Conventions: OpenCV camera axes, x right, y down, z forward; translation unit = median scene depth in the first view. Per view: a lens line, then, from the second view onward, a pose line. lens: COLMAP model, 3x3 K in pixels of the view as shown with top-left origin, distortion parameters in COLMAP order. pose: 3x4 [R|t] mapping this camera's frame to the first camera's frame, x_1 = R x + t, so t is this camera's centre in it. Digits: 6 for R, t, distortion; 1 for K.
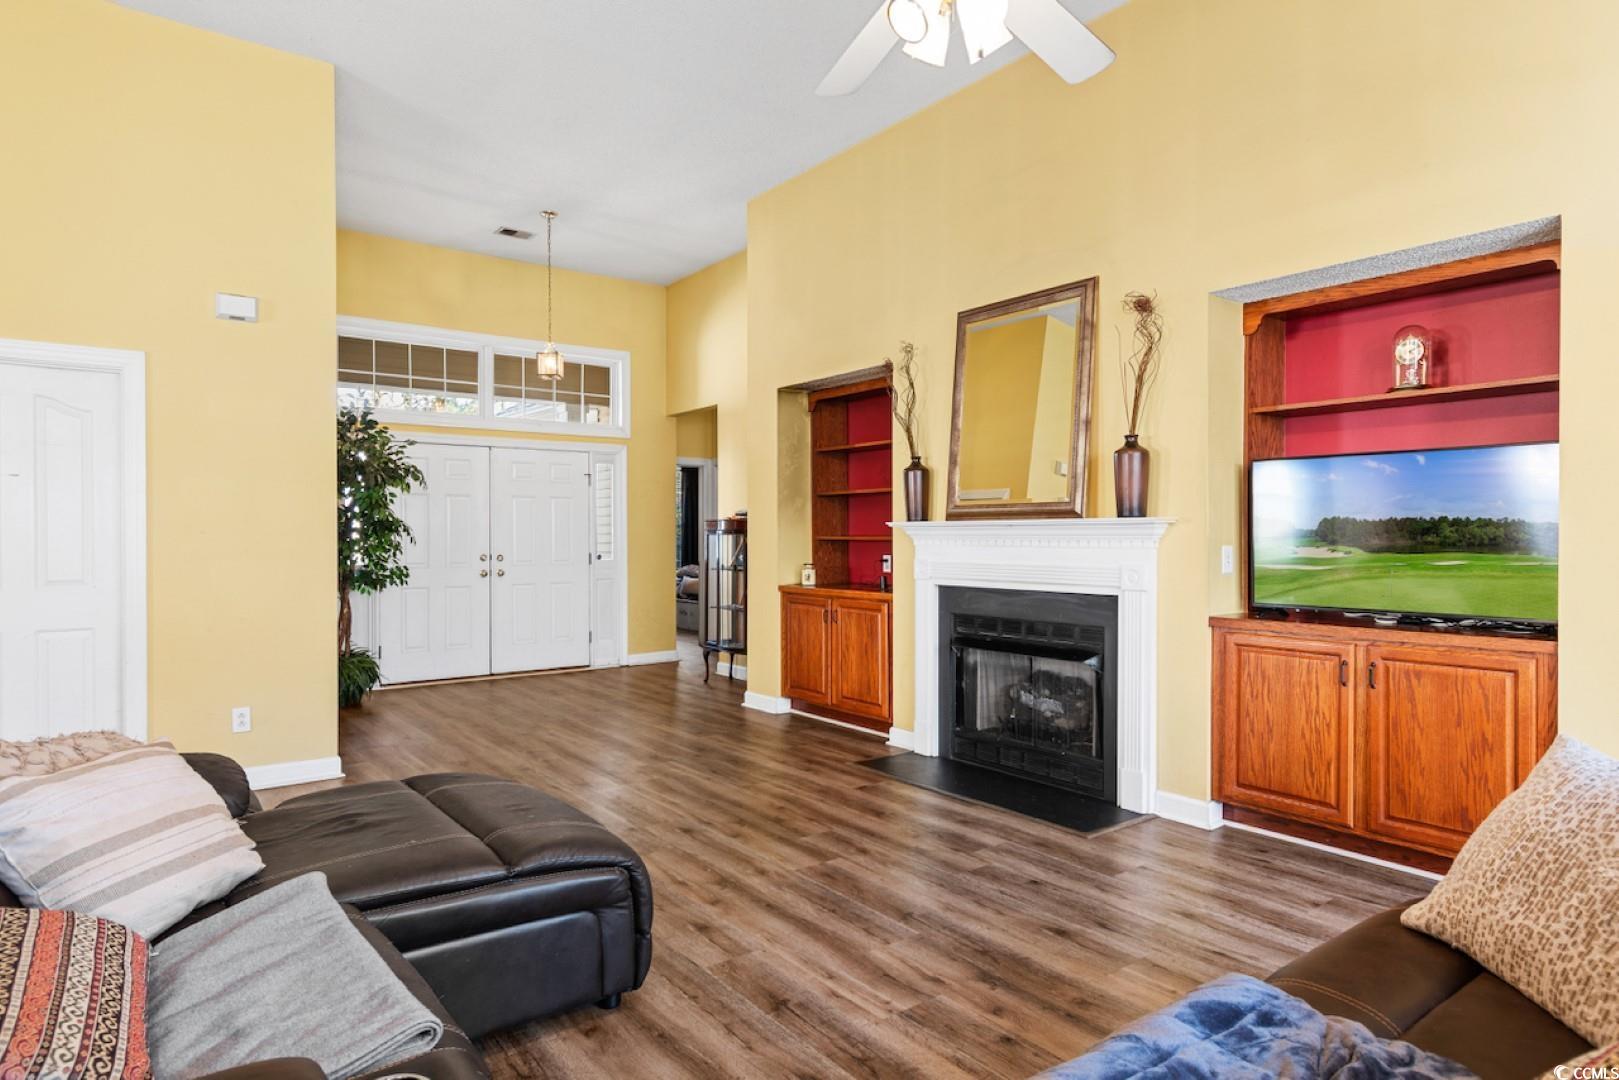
lens RADIAL K [[914.0, 0, 818.7], [0, 914.0, 545.1], [0, 0, 1]] dist [0.013728, 0.001349]
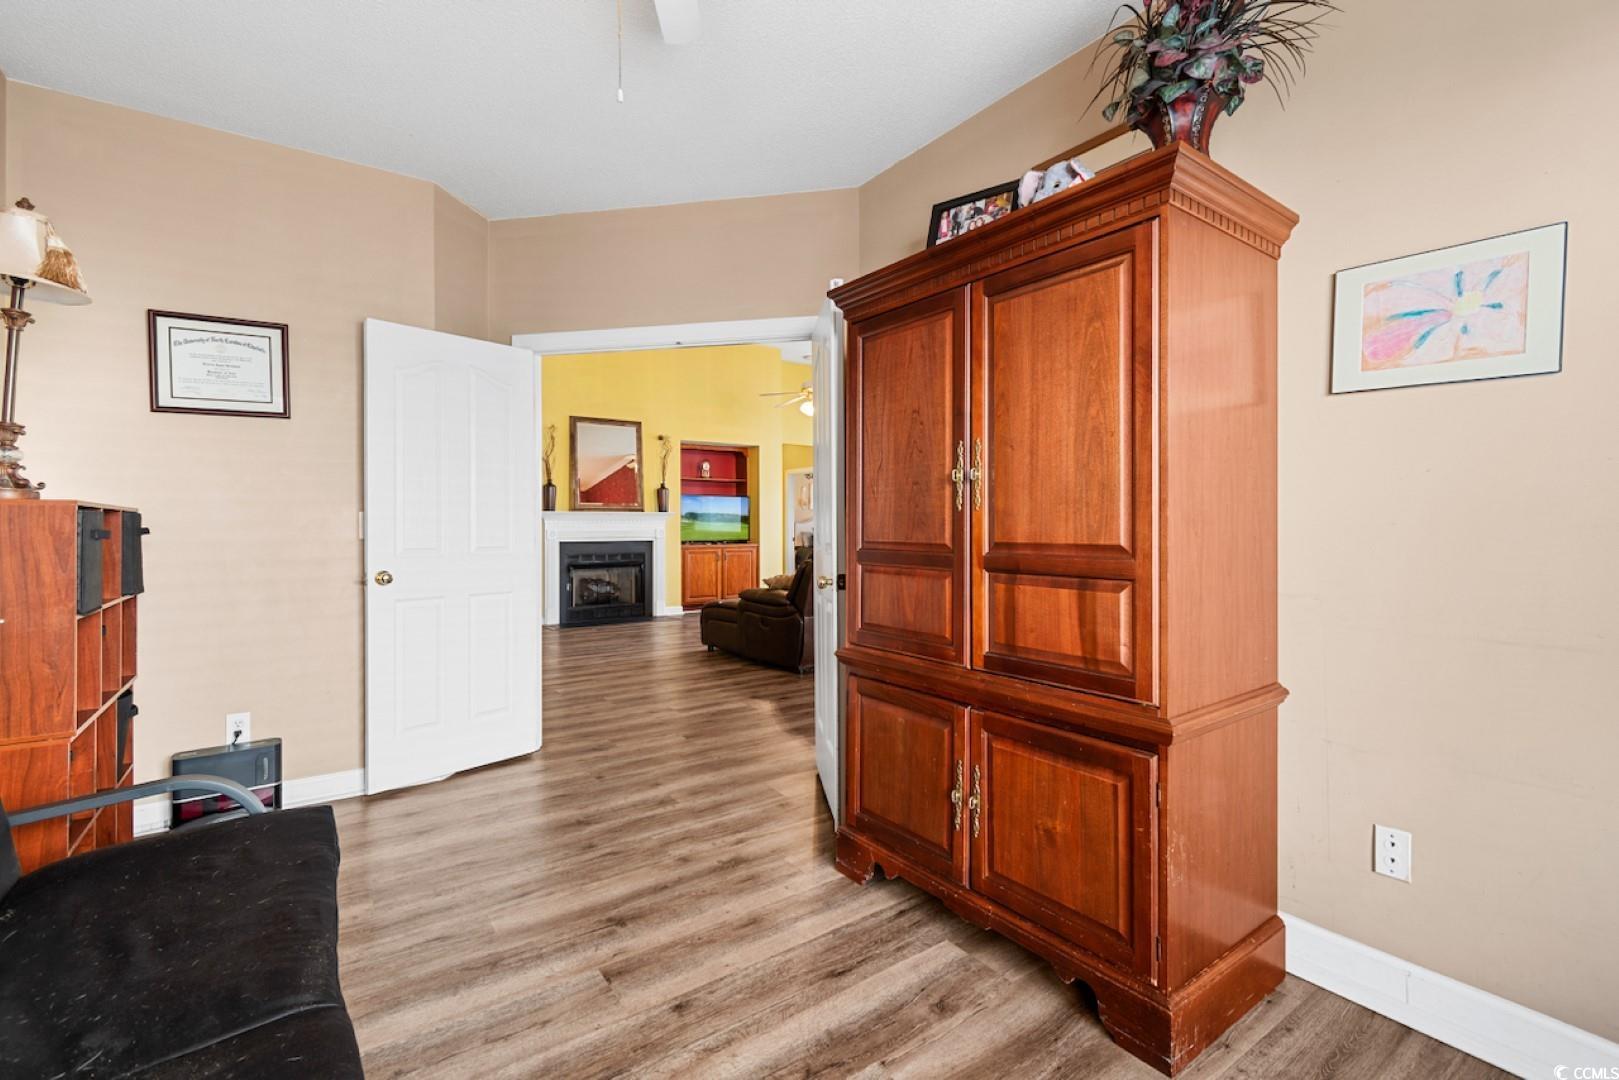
lens RADIAL K [[714.3, 0, 803.1], [0, 714.3, 524.0], [0, 0, 1]] dist [0.004084, -0.003029]
pose [[0.048236, -0.004158, 0.998827, -1.539201], [0.005772, 0.999976, 0.003884, -0.000536], [-0.998819, 0.005578, 0.048259, 0.377972]]
